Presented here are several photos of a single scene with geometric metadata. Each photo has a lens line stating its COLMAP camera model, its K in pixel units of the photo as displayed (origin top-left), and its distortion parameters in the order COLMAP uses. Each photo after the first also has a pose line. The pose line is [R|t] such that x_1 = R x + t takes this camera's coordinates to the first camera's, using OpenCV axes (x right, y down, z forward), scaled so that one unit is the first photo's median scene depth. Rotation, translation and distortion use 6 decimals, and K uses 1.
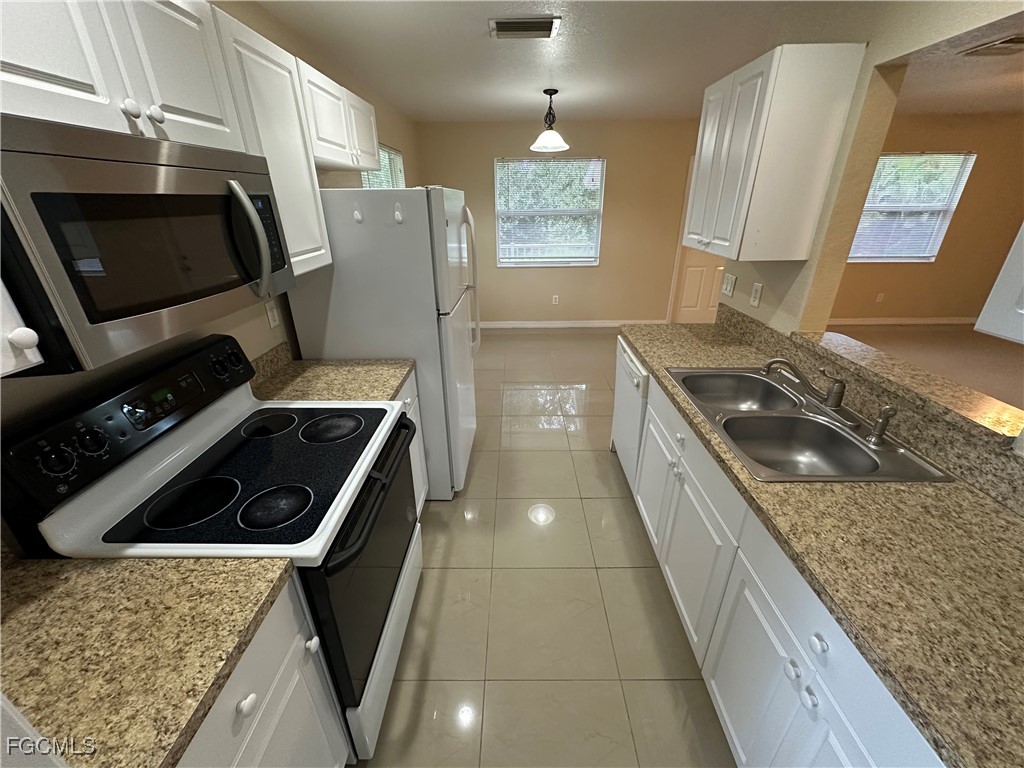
lens RADIAL K [[407.9, 0, 512.0], [0, 407.9, 384.0], [0, 0, 1]] dist [-0.001024, -0.000059]
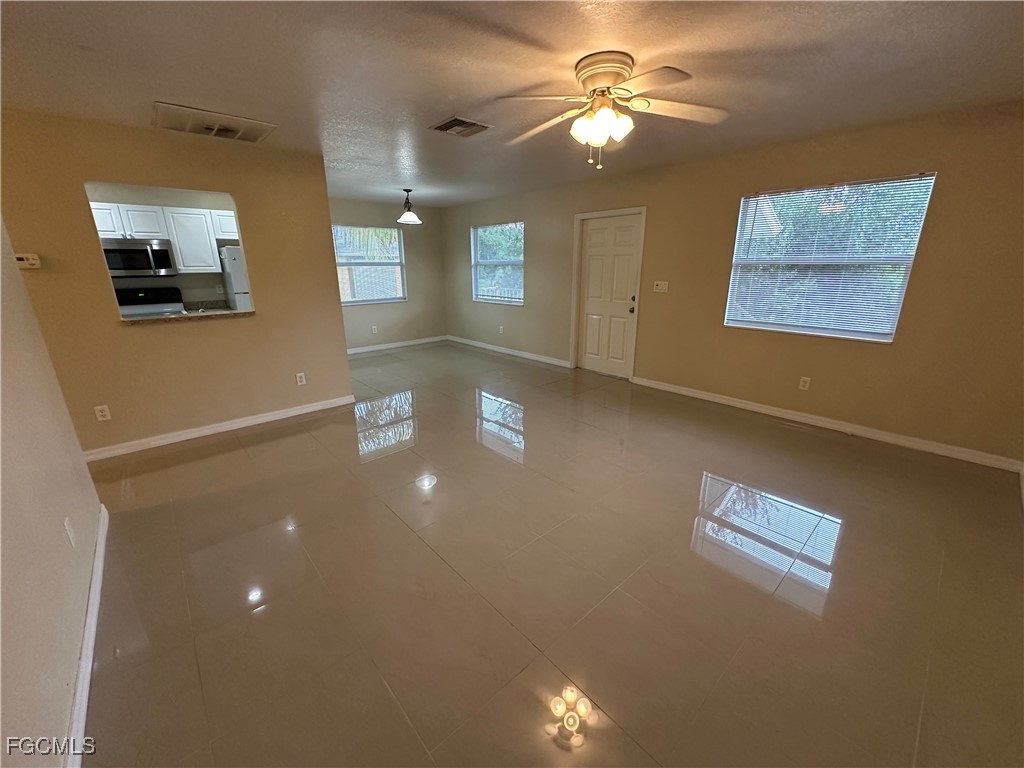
lens RADIAL K [[407.9, 0, 512.0], [0, 407.9, 384.0], [0, 0, 1]] dist [-0.001024, -0.000059]
pose [[0.668304, 0.219802, -0.710674, 1.163218], [-0.308320, 0.951273, 0.004277, -0.066366], [0.676985, 0.216256, 0.703509, 0.189557]]
